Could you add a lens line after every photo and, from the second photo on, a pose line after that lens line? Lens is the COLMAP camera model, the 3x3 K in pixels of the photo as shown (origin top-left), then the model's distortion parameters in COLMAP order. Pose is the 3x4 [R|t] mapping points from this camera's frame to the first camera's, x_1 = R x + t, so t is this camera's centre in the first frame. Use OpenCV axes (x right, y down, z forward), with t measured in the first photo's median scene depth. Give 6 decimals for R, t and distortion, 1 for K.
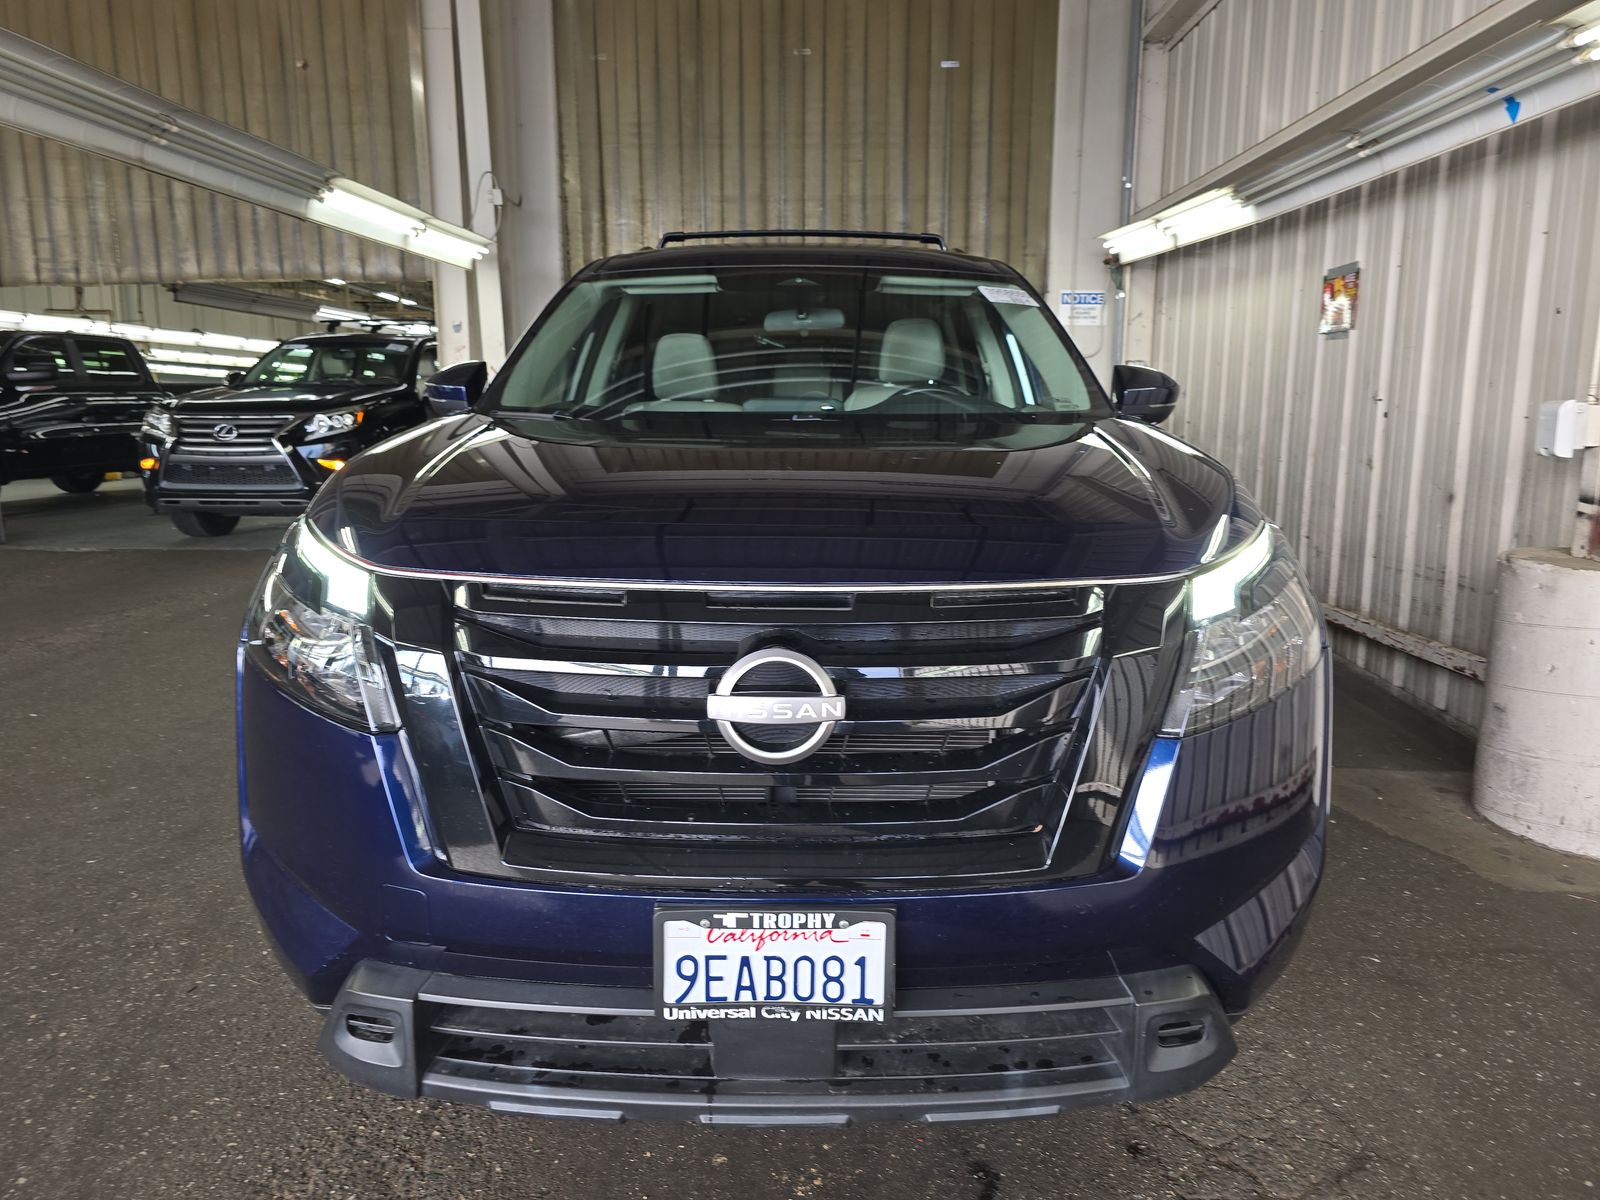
lens RADIAL K [[1073.4, 0, 808.5], [0, 1073.4, 594.6], [0, 0, 1]] dist [0.038066, -0.040962]
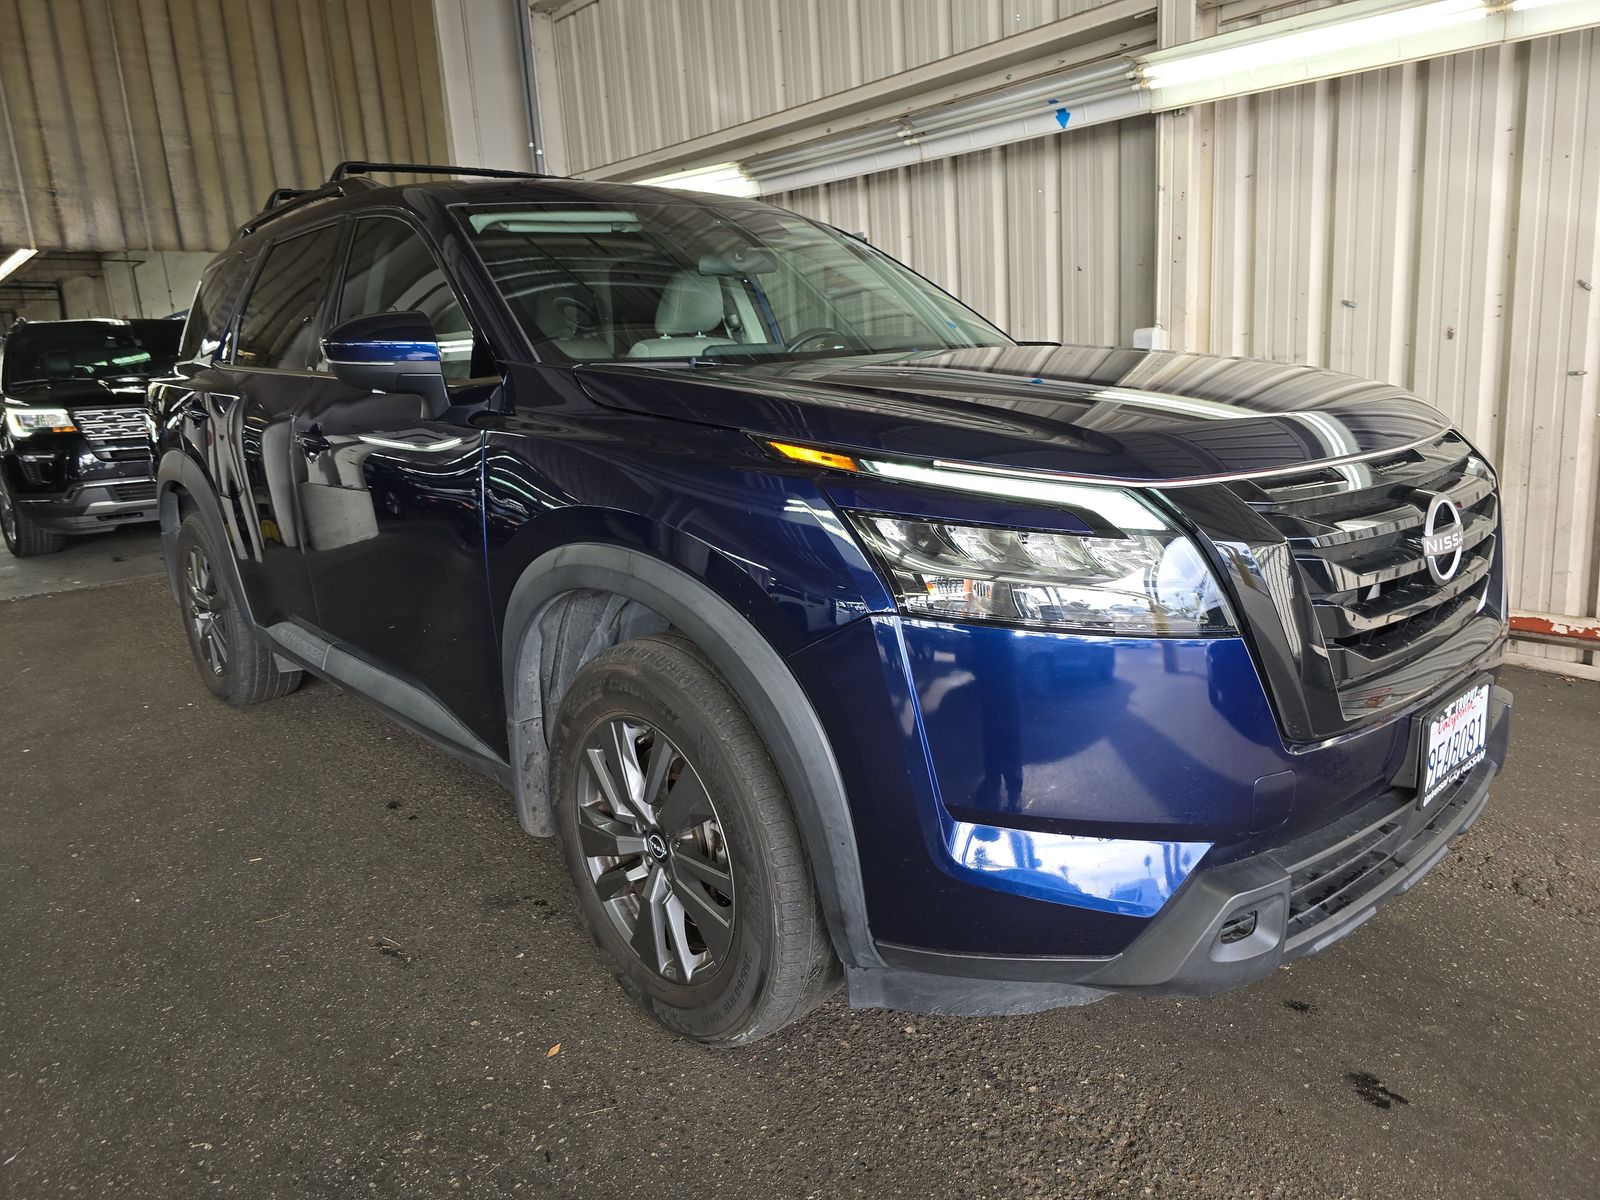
lens RADIAL K [[1073.4, 0, 806.9], [0, 1073.4, 601.4], [0, 0, 1]] dist [0.038066, -0.040962]
pose [[0.728432, -0.189397, 0.658419, -0.498219], [0.174211, 0.980646, 0.089350, -0.024404], [-0.662598, 0.049618, 0.747329, 0.188055]]
